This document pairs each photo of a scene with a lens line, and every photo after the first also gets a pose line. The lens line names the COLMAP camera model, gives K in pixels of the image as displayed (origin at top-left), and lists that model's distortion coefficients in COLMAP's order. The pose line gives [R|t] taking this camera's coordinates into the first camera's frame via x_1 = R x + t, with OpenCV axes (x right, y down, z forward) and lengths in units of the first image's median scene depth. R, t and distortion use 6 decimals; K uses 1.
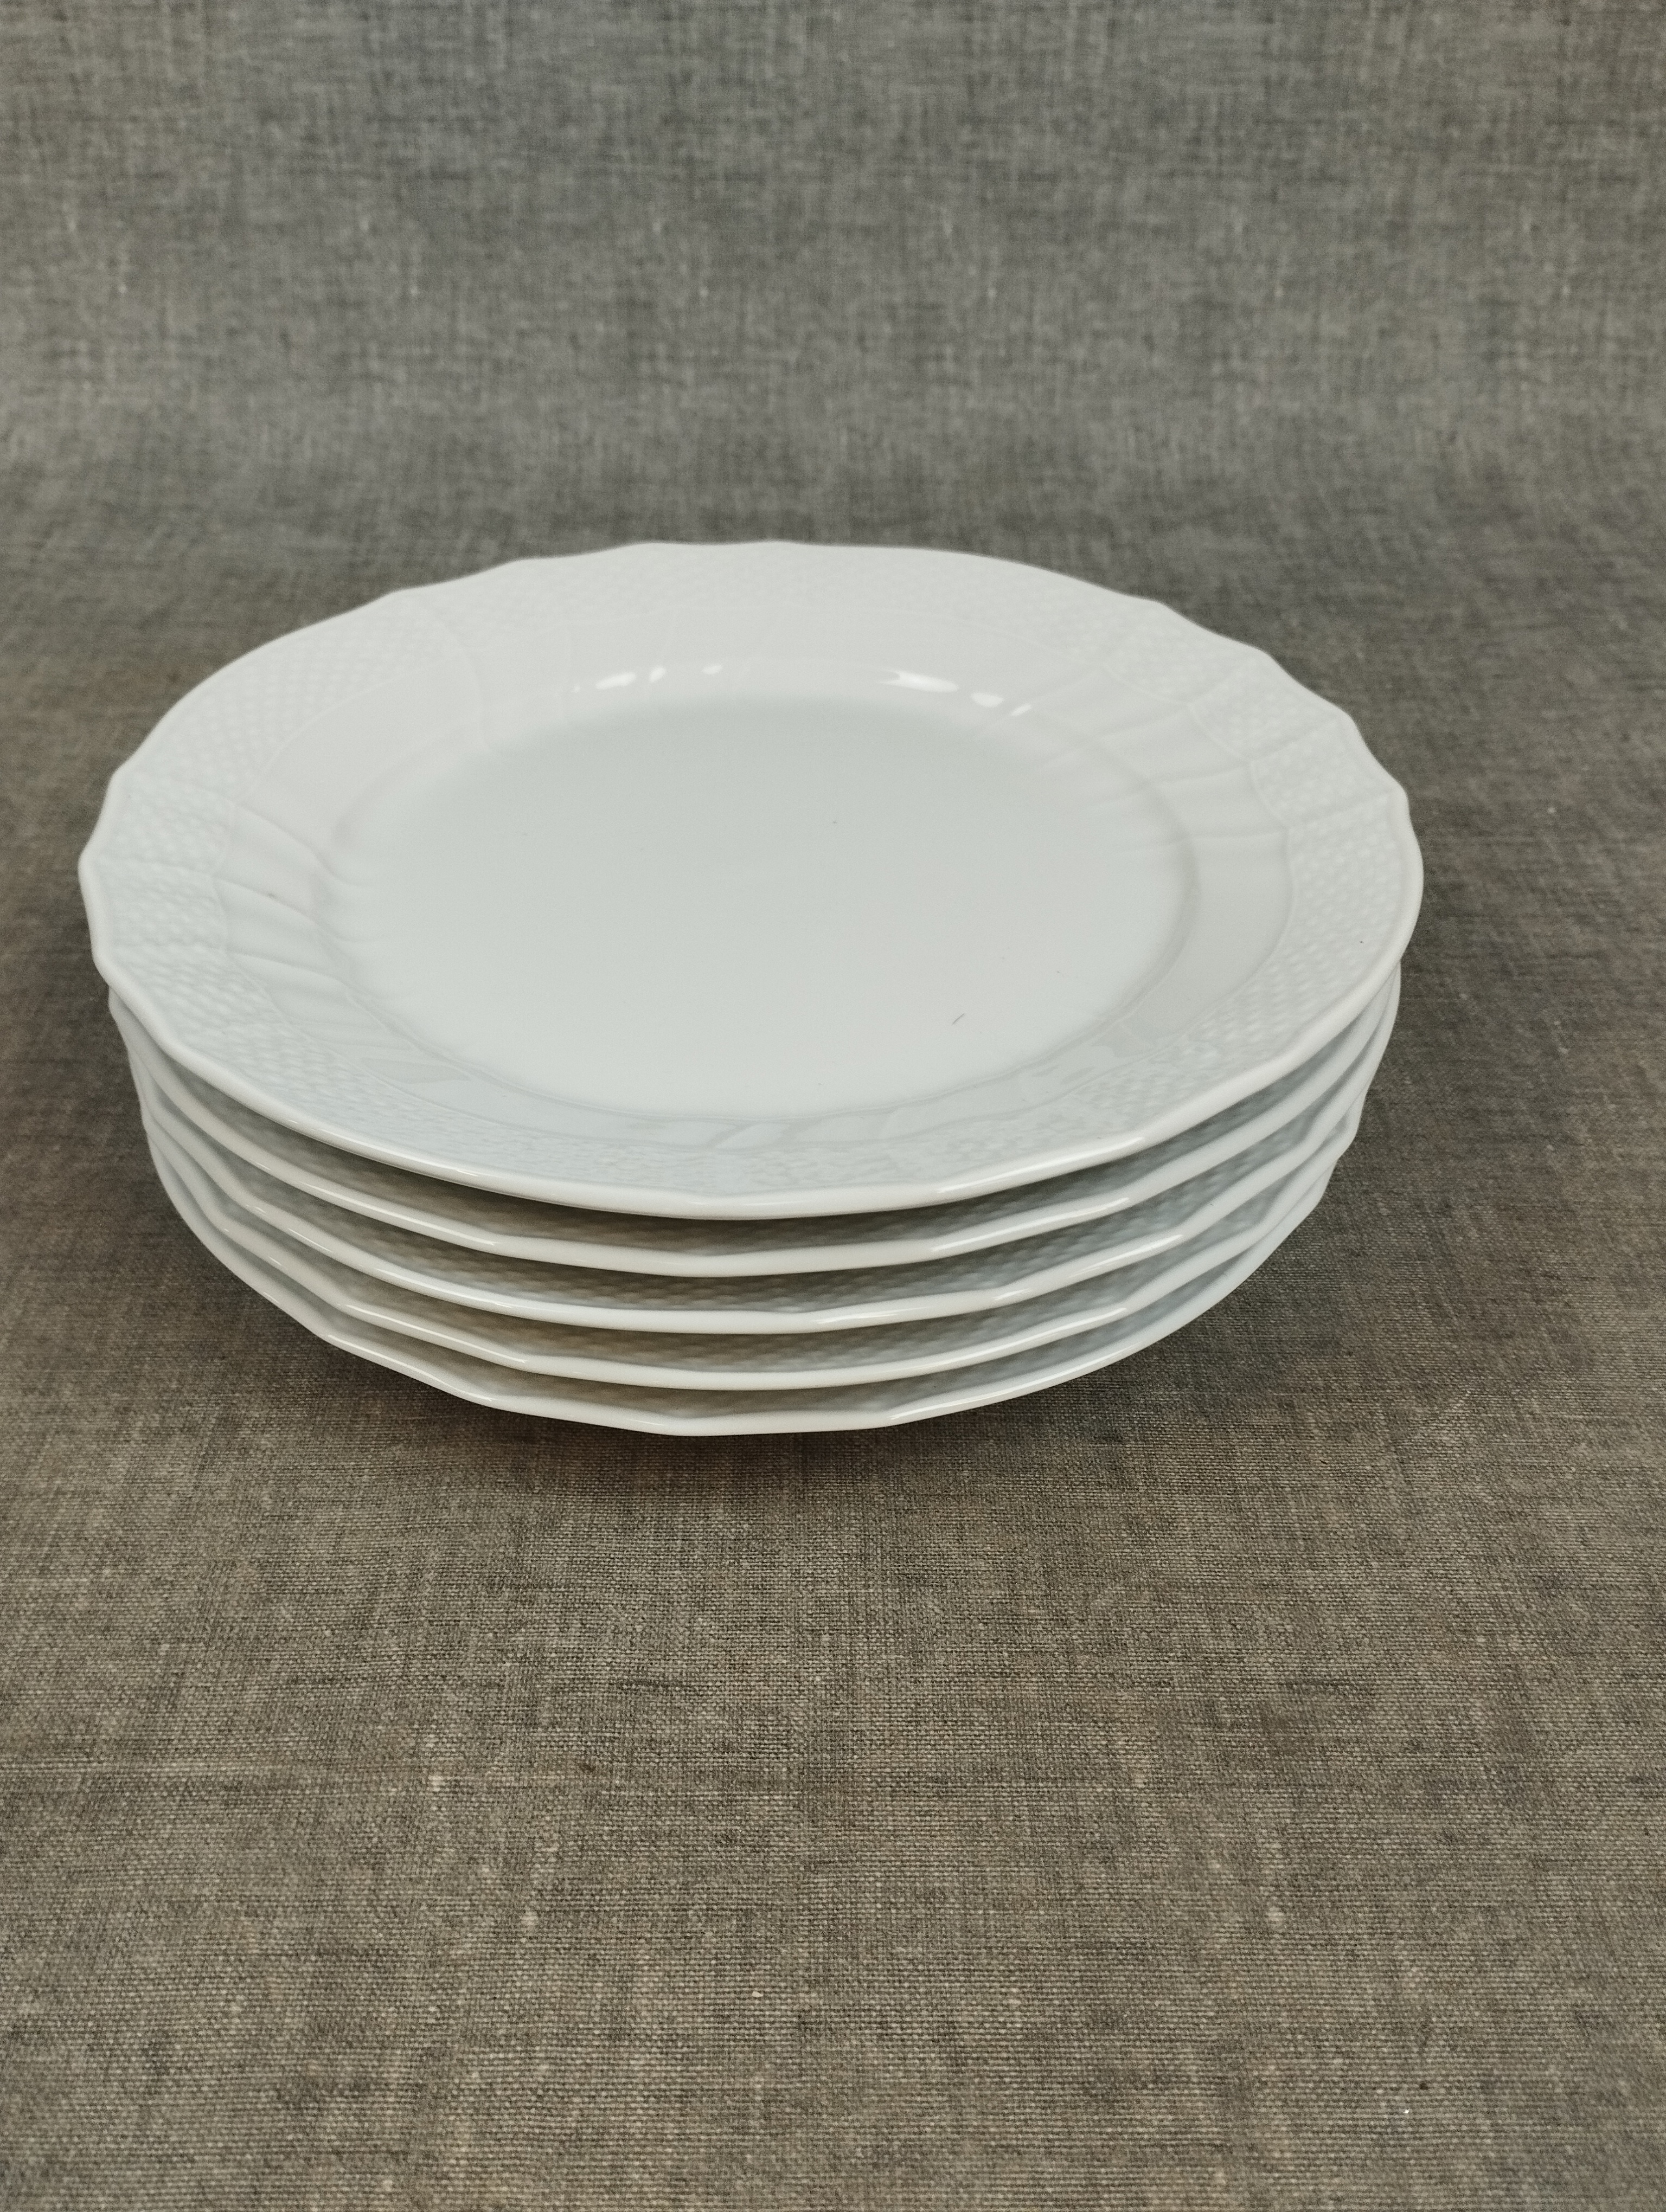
lens RADIAL K [[1909.6, 0, 829.9], [0, 1909.6, 1105.1], [0, 0, 1]] dist [0.063086, -0.106039]
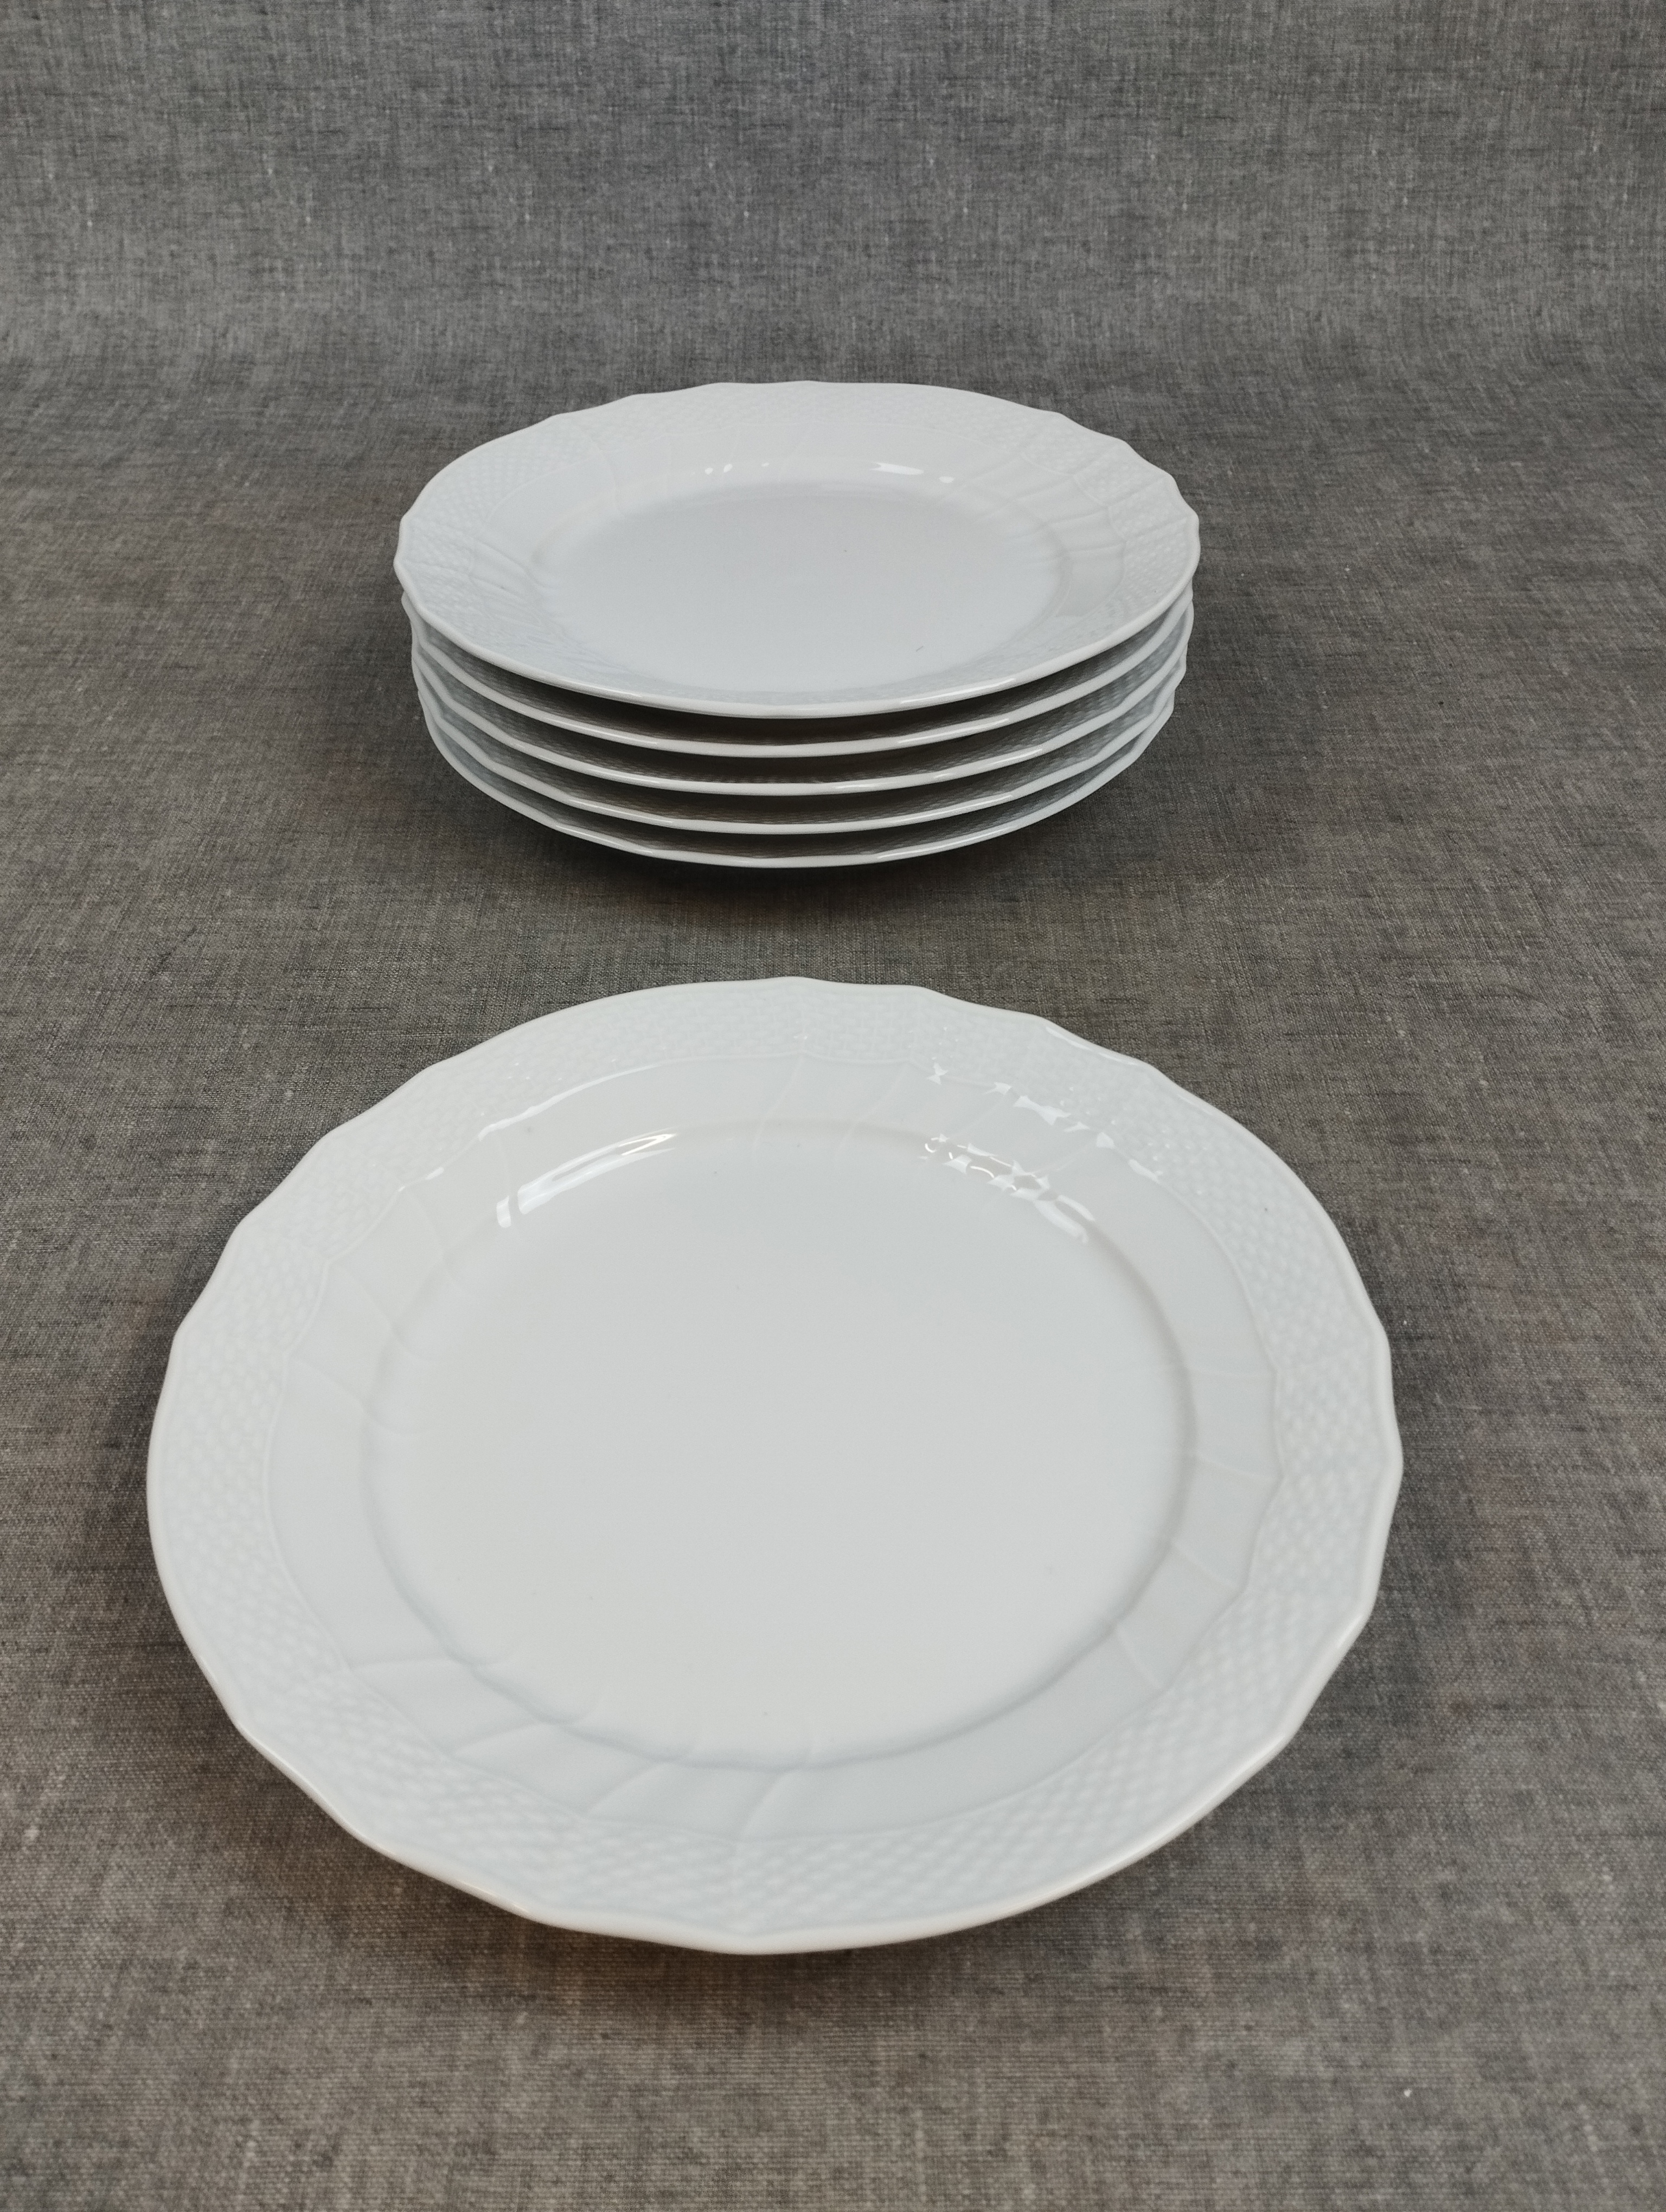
lens RADIAL K [[1909.6, 0, 826.5], [0, 1909.6, 1126.6], [0, 0, 1]] dist [0.063086, -0.106039]
pose [[0.999802, -0.010420, -0.016962, 0.005116], [0.011088, 0.999146, 0.039810, 0.154615], [0.016533, -0.039991, 0.999063, -0.352023]]
